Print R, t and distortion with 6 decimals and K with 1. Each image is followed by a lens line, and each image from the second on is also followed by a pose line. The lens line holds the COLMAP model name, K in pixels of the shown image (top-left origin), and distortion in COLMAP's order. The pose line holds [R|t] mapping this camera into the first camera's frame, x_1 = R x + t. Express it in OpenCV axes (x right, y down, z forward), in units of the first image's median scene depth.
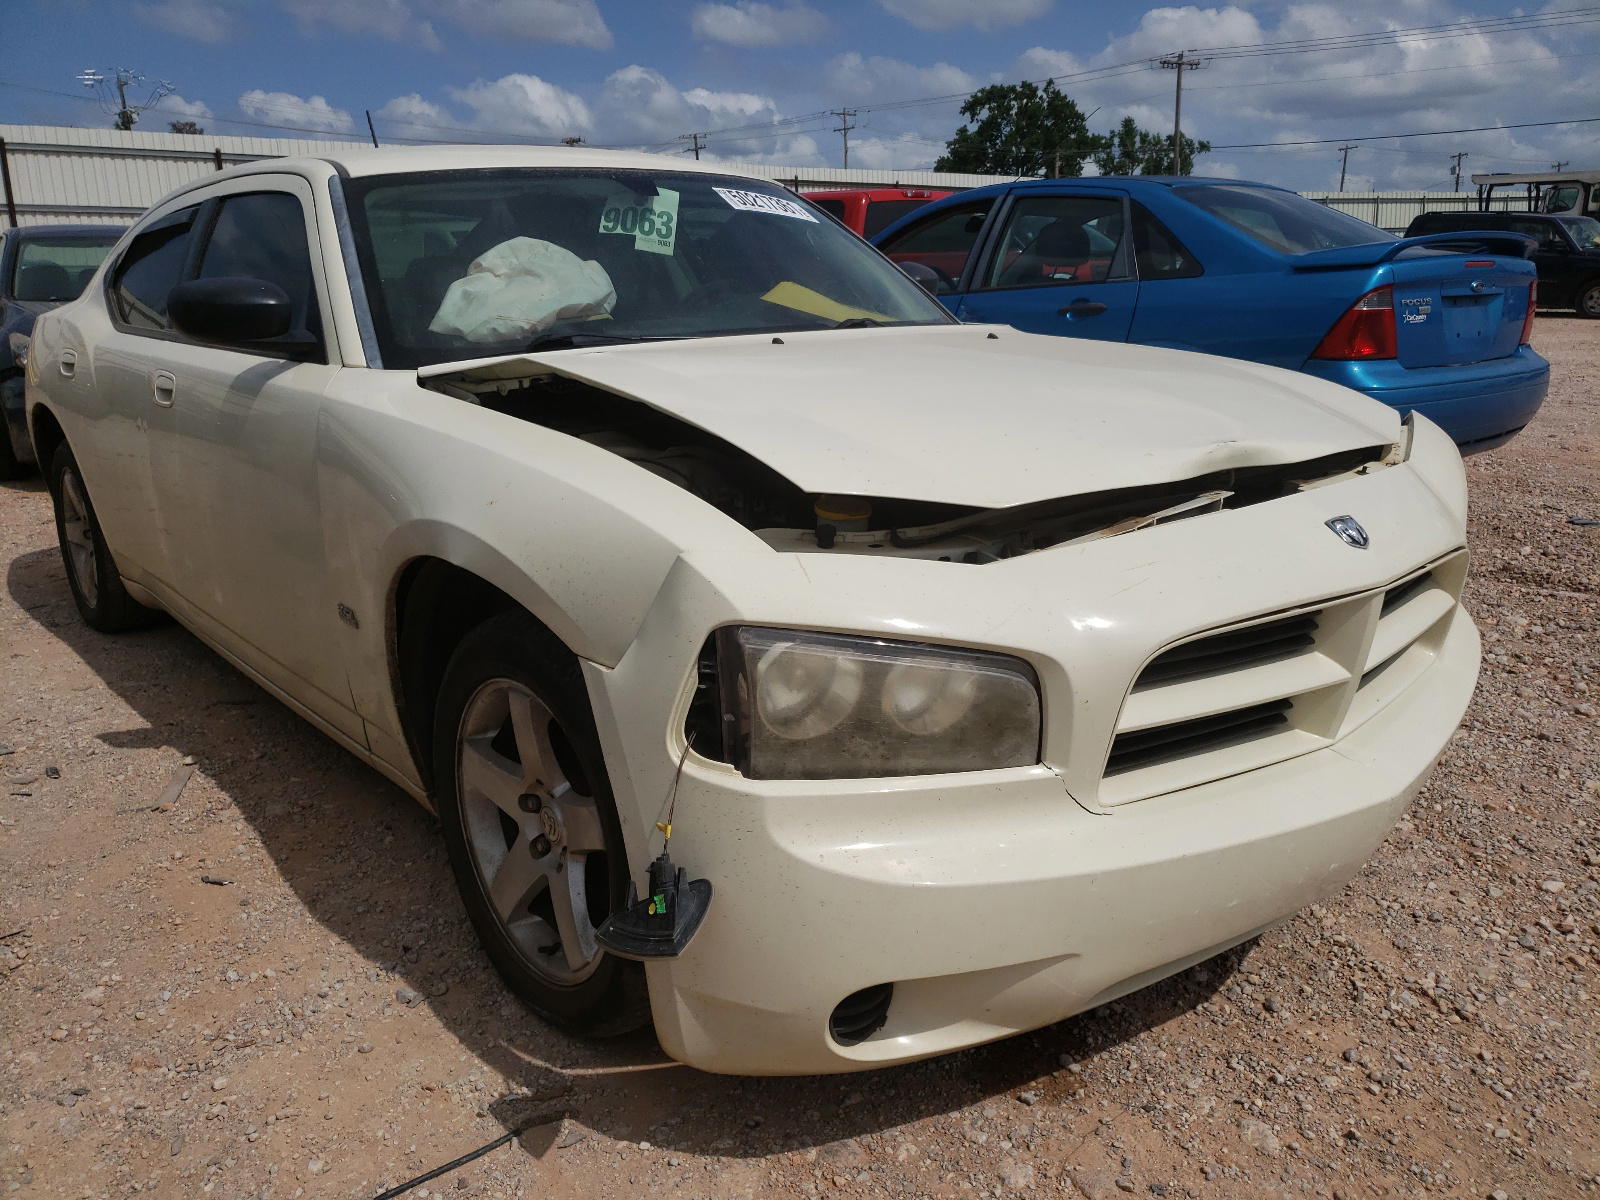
lens RADIAL K [[1348.4, 0, 797.6], [0, 1348.4, 568.4], [0, 0, 1]] dist [-0.028973, 0.083564]
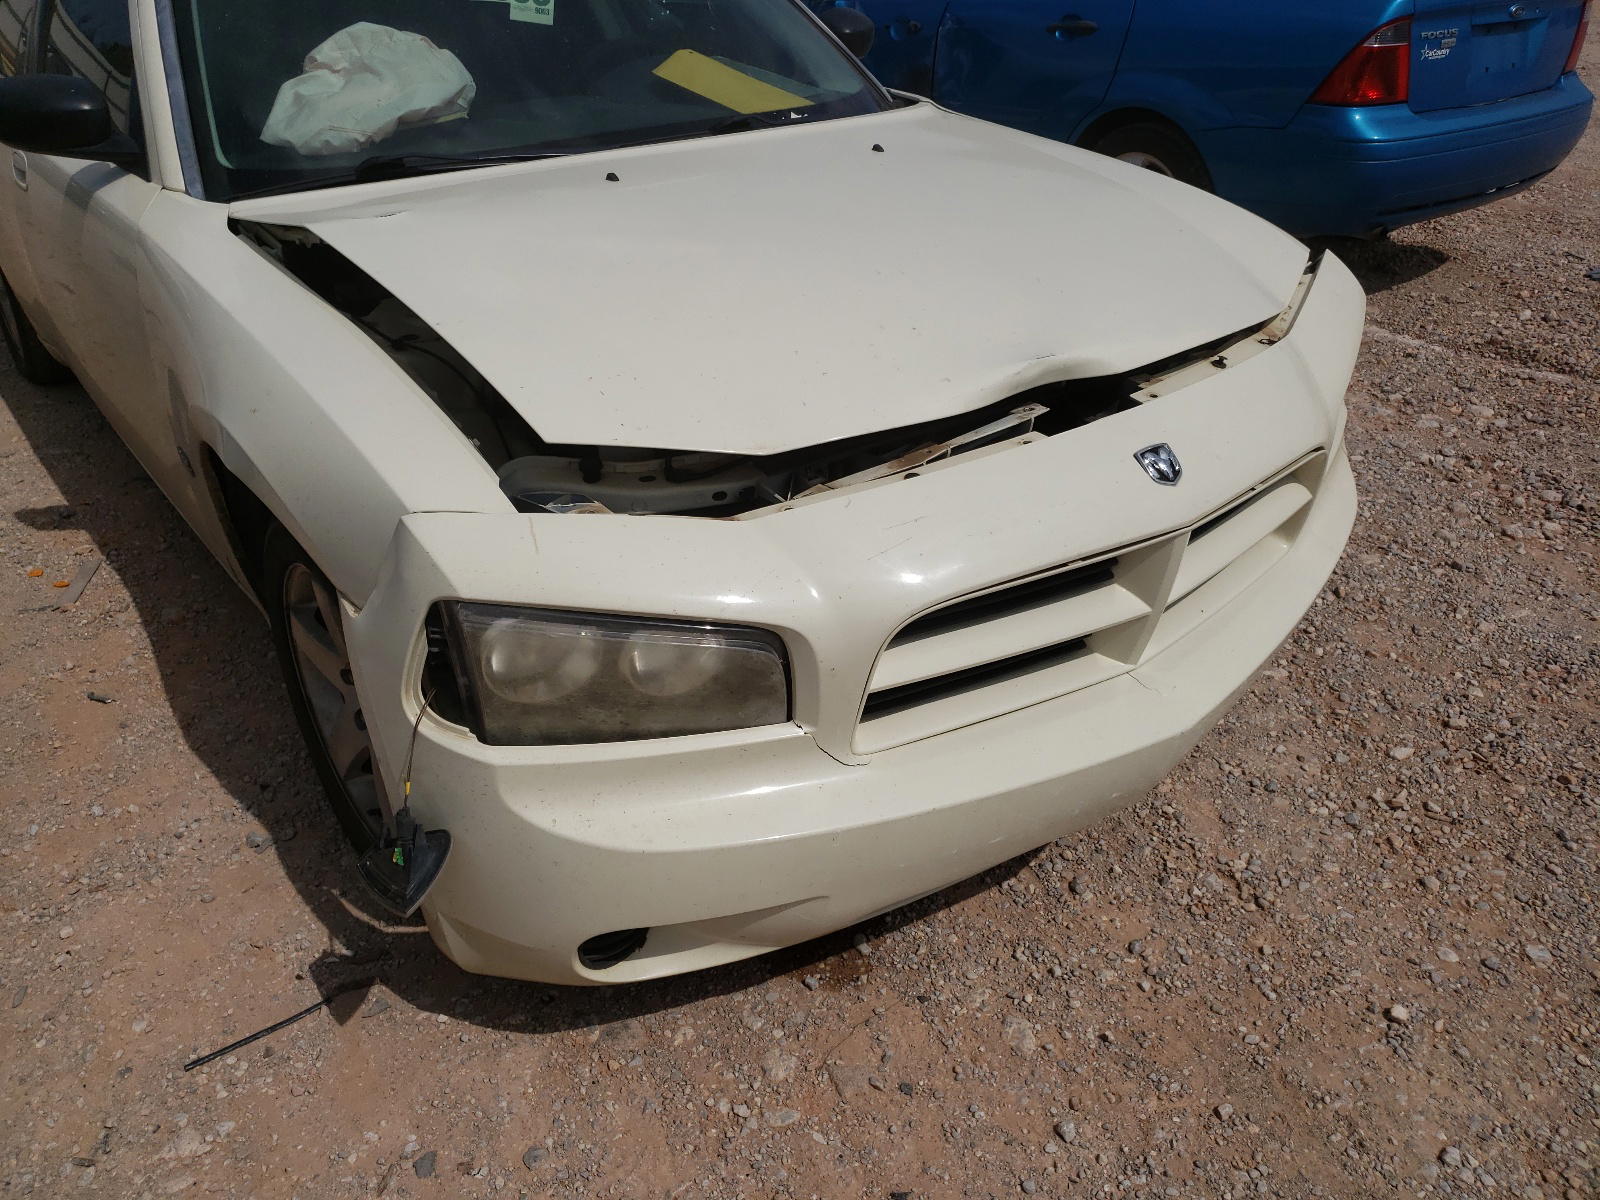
lens RADIAL K [[1348.4, 0, 797.6], [0, 1348.4, 568.4], [0, 0, 1]] dist [-0.028973, 0.083564]
pose [[0.998811, 0.026852, -0.040697, 0.183962], [-0.015468, 0.966074, 0.257803, -0.179213], [0.046239, -0.256866, 0.965340, 0.065026]]
